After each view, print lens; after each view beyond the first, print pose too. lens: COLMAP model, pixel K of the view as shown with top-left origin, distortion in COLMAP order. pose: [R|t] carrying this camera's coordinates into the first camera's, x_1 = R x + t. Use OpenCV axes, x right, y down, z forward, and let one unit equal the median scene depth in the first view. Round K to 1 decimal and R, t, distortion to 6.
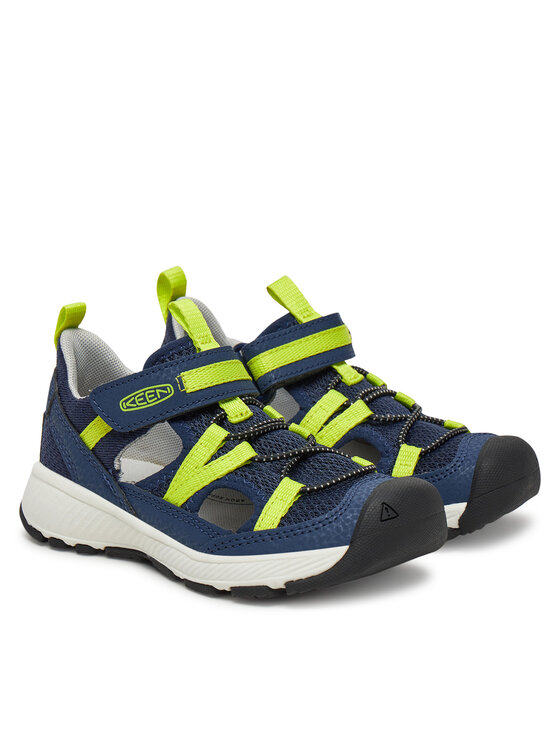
lens RADIAL K [[2054.2, 0, 280.0], [0, 2054.2, 373.0], [0, 0, 1]] dist [-0.125144, -0.106120]
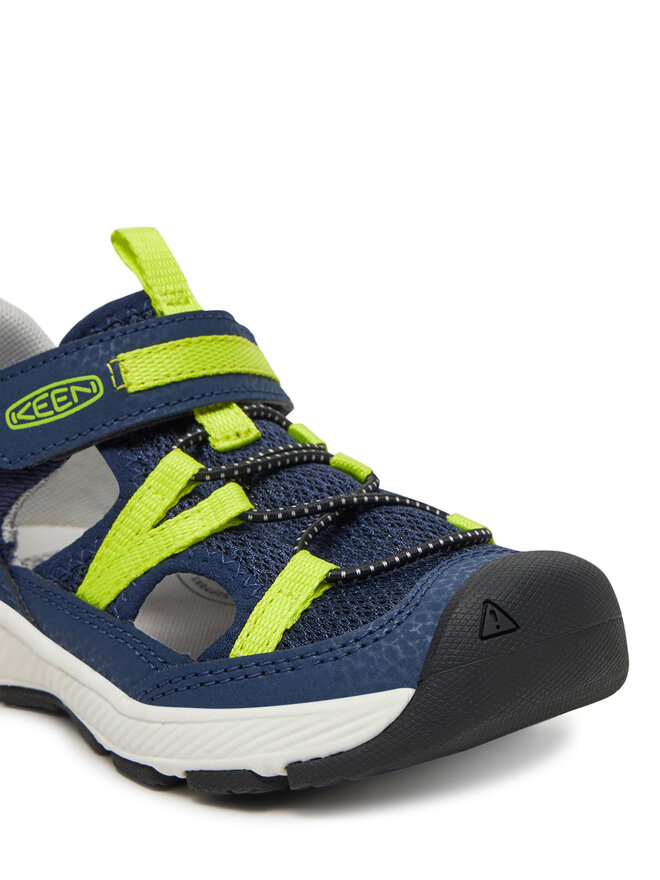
lens RADIAL K [[1956.1, 0, 330.0], [0, 1956.1, 440.0], [0, 0, 1]] dist [0.062406, 0.087828]
pose [[0.991713, -0.007762, -0.128241, 0.070455], [0.003051, 0.999315, -0.036892, 0.040939], [0.128439, 0.036195, 0.991057, 0.518974]]
